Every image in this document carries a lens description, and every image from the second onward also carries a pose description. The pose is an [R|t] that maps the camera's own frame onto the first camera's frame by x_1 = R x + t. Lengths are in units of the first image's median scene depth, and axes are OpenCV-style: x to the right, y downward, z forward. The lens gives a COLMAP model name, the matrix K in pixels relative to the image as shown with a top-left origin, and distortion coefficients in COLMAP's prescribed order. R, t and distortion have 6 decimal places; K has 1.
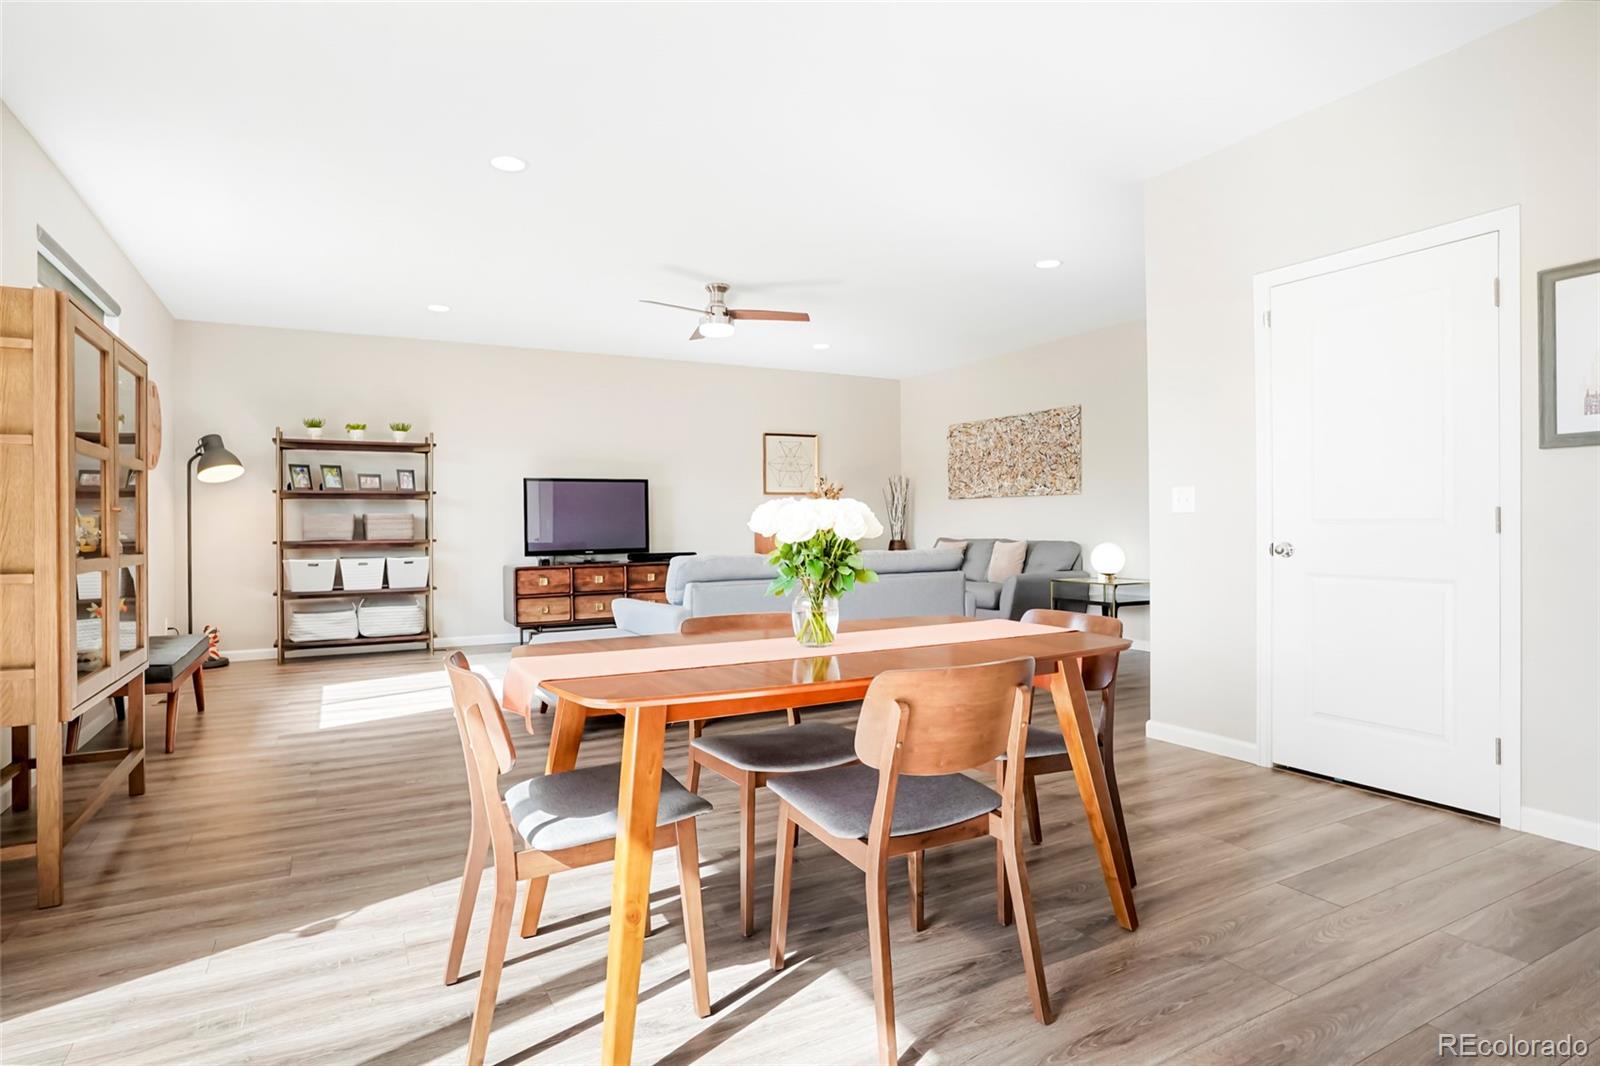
lens RADIAL K [[852.5, 0, 802.1], [0, 852.5, 523.9], [0, 0, 1]] dist [-0.021950, 0.008863]
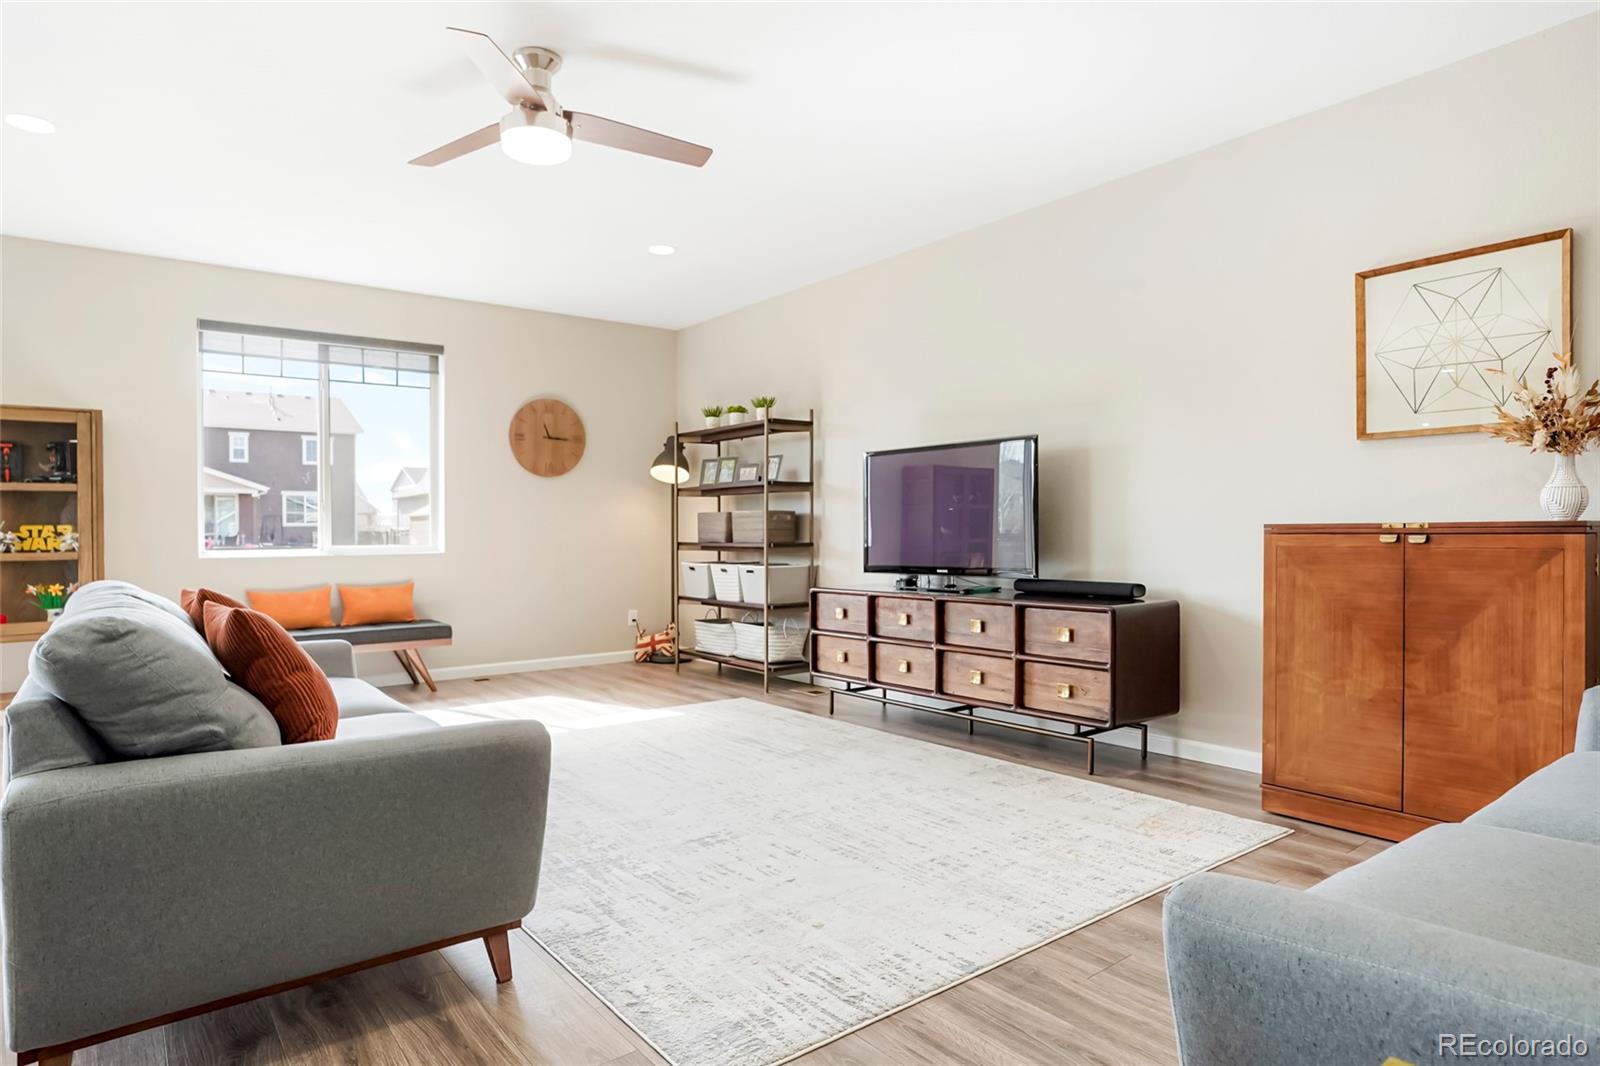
lens RADIAL K [[896.0, 0, 785.8], [0, 896.0, 549.3], [0, 0, 1]] dist [-0.038618, 0.015348]
pose [[0.166096, 0.026671, -0.985749, 0.375355], [0.006605, 0.999582, 0.028158, 0.000886], [0.986088, -0.011188, 0.165850, 0.898685]]
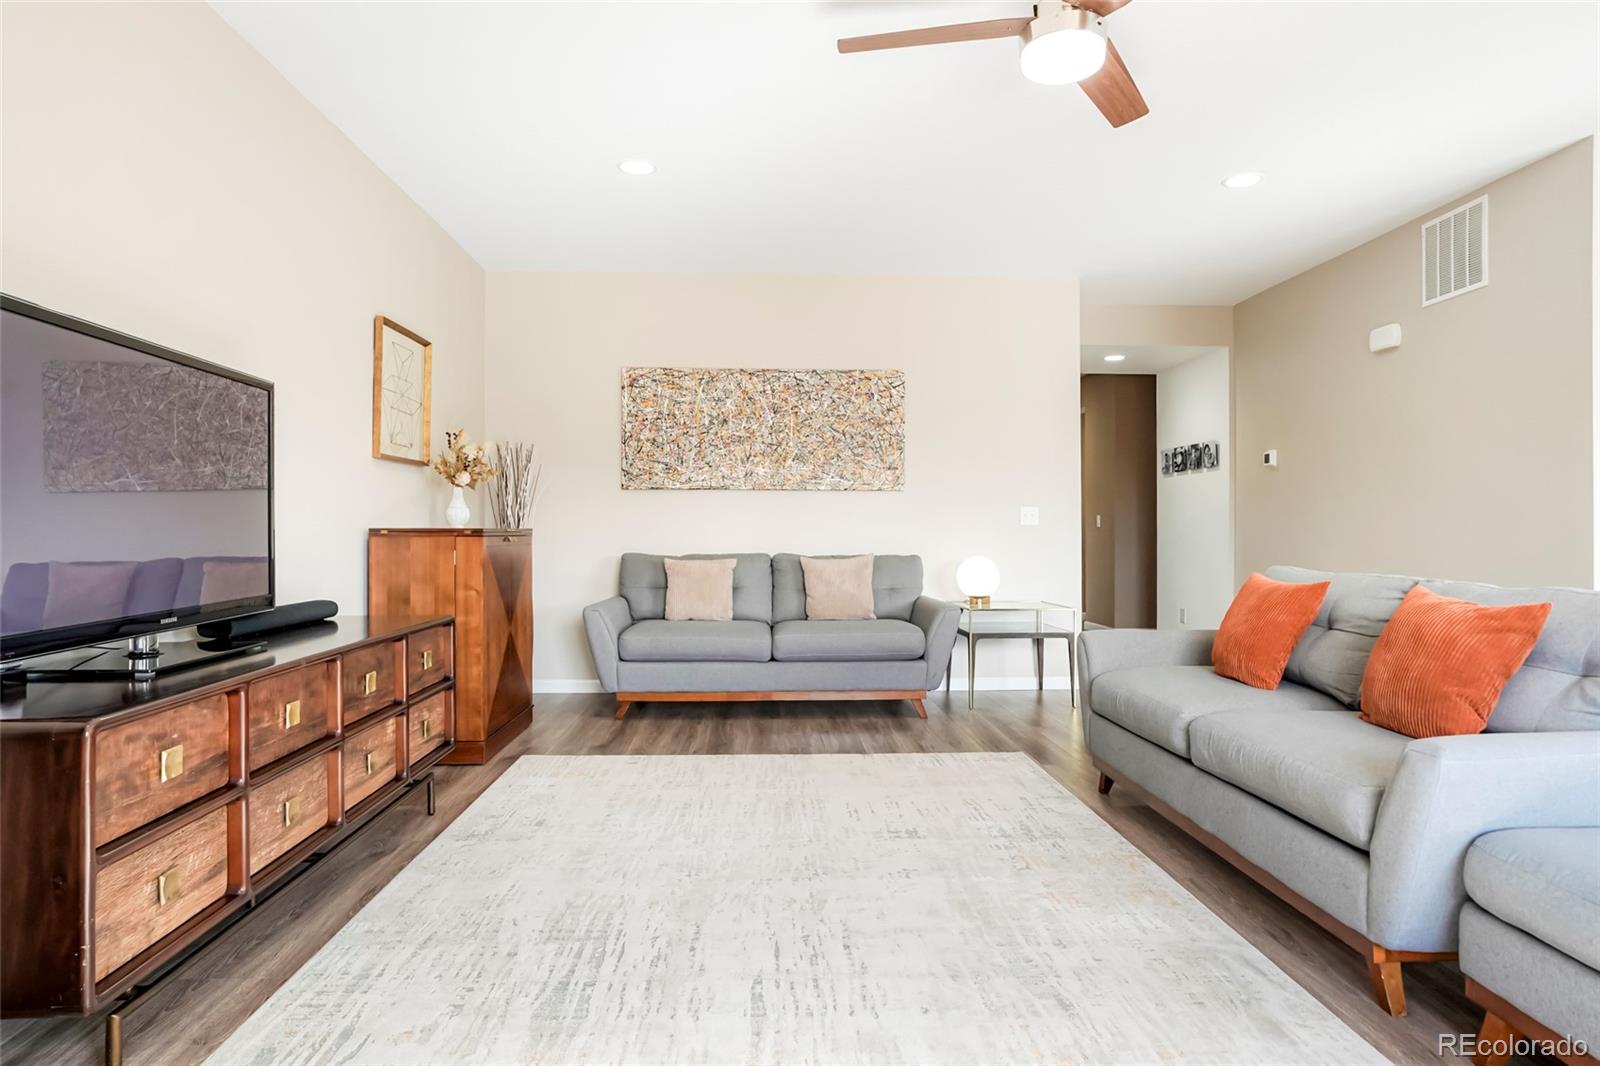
lens RADIAL K [[942.5, 0, 792.2], [0, 942.5, 526.7], [0, 0, 1]] dist [-0.028024, 0.002766]
pose [[0.432847, 0.012303, 0.901384, -0.485489], [-0.003518, 0.999922, -0.011959, 0.006630], [-0.901461, 0.002005, 0.432856, 0.782366]]
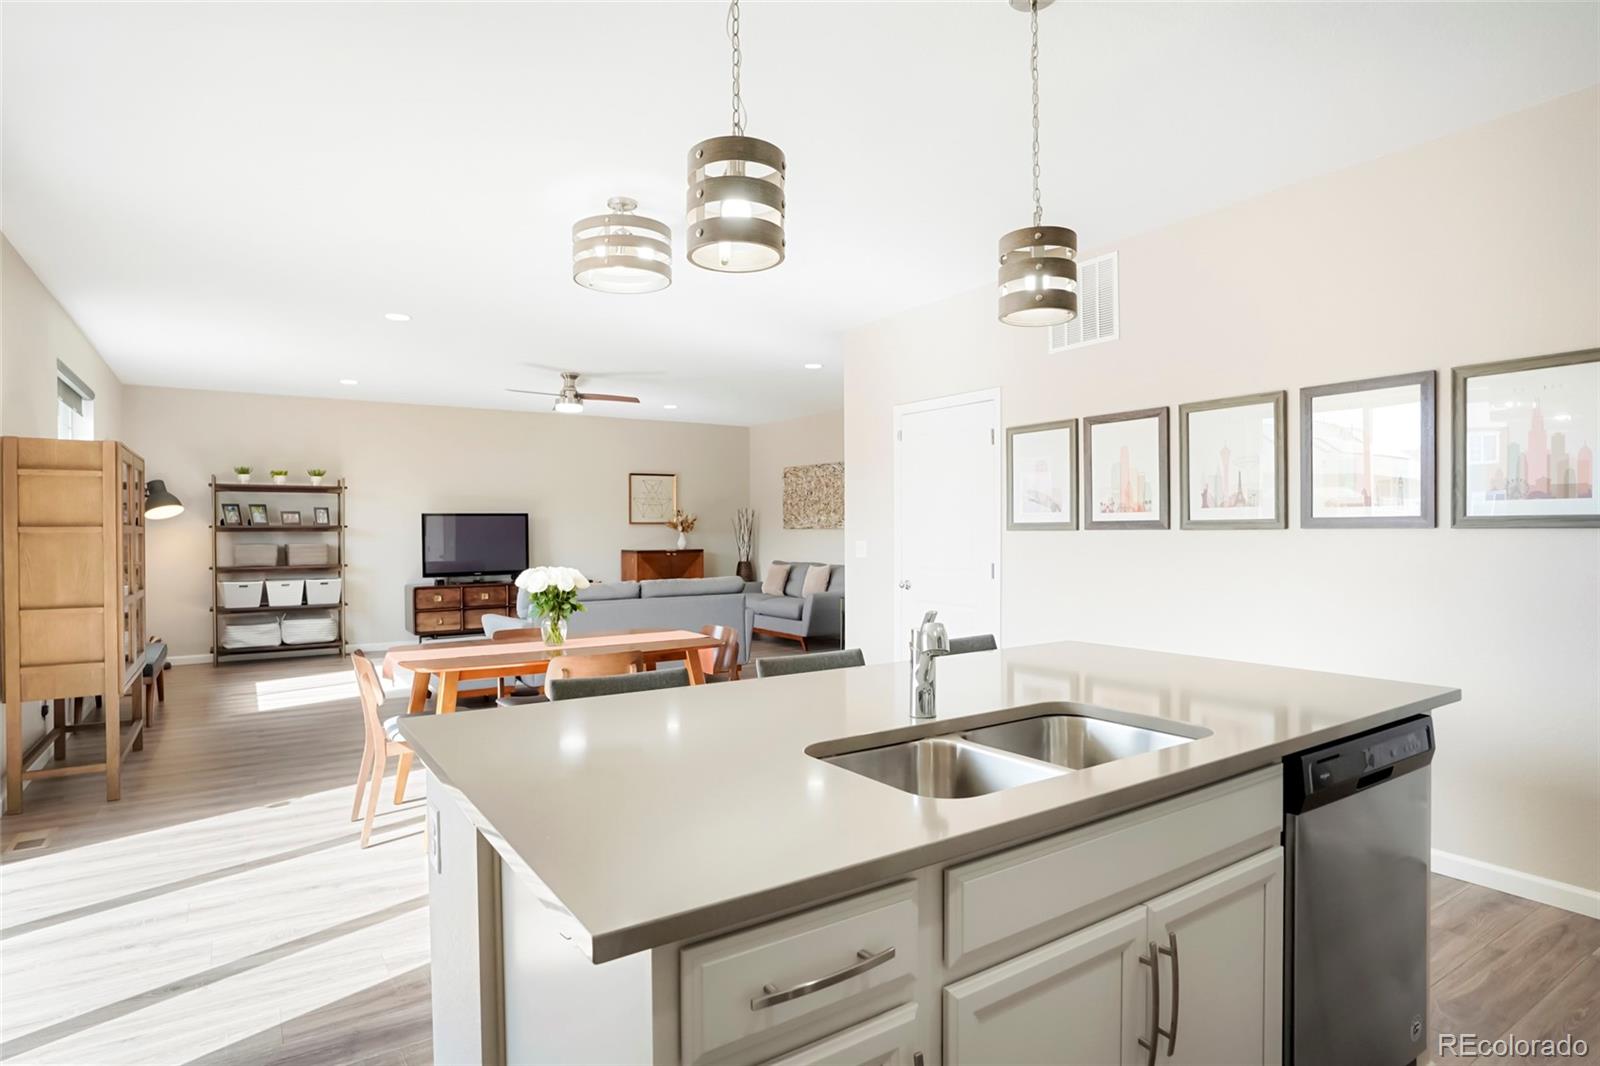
lens RADIAL K [[852.5, 0, 801.1], [0, 852.5, 538.0], [0, 0, 1]] dist [-0.021950, 0.008863]
pose [[0.996472, 0.002812, 0.083874, 0.122729], [-0.003642, 0.999946, 0.009741, -0.035319], [-0.083842, -0.010012, 0.996429, -0.282128]]
